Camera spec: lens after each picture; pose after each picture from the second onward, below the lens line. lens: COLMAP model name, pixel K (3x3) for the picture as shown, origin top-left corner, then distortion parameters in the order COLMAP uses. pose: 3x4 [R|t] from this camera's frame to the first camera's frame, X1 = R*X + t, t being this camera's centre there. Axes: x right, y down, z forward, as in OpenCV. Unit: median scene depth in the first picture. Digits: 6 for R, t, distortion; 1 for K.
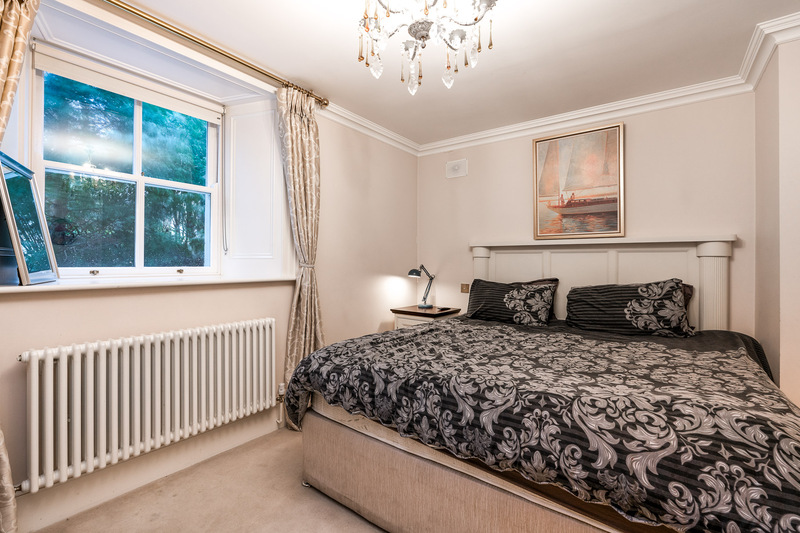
lens RADIAL K [[350.5, 0, 393.1], [0, 350.5, 263.4], [0, 0, 1]] dist [-0.004756, 0.000279]
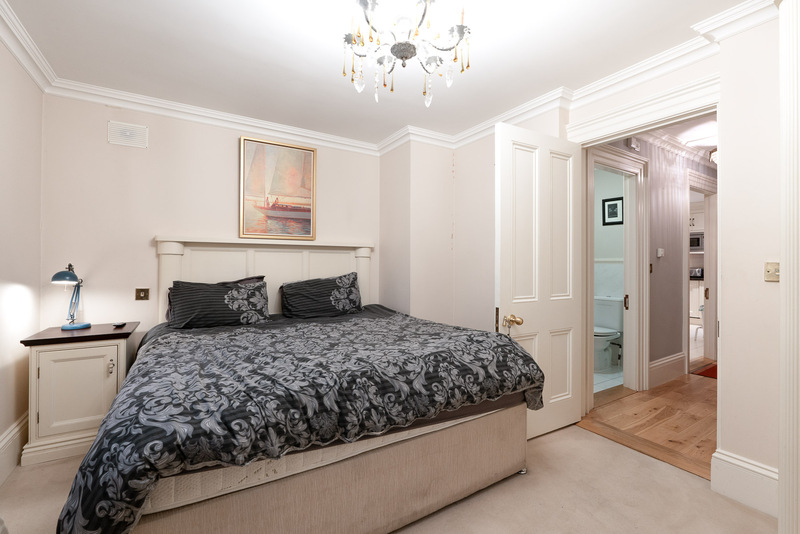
lens RADIAL K [[350.5, 0, 396.5], [0, 350.5, 264.7], [0, 0, 1]] dist [-0.004756, 0.000279]
pose [[0.367060, -0.008372, 0.930160, -0.398237], [0.000791, 0.999962, 0.008688, -0.000129], [-0.930197, -0.002454, 0.367052, 0.261171]]
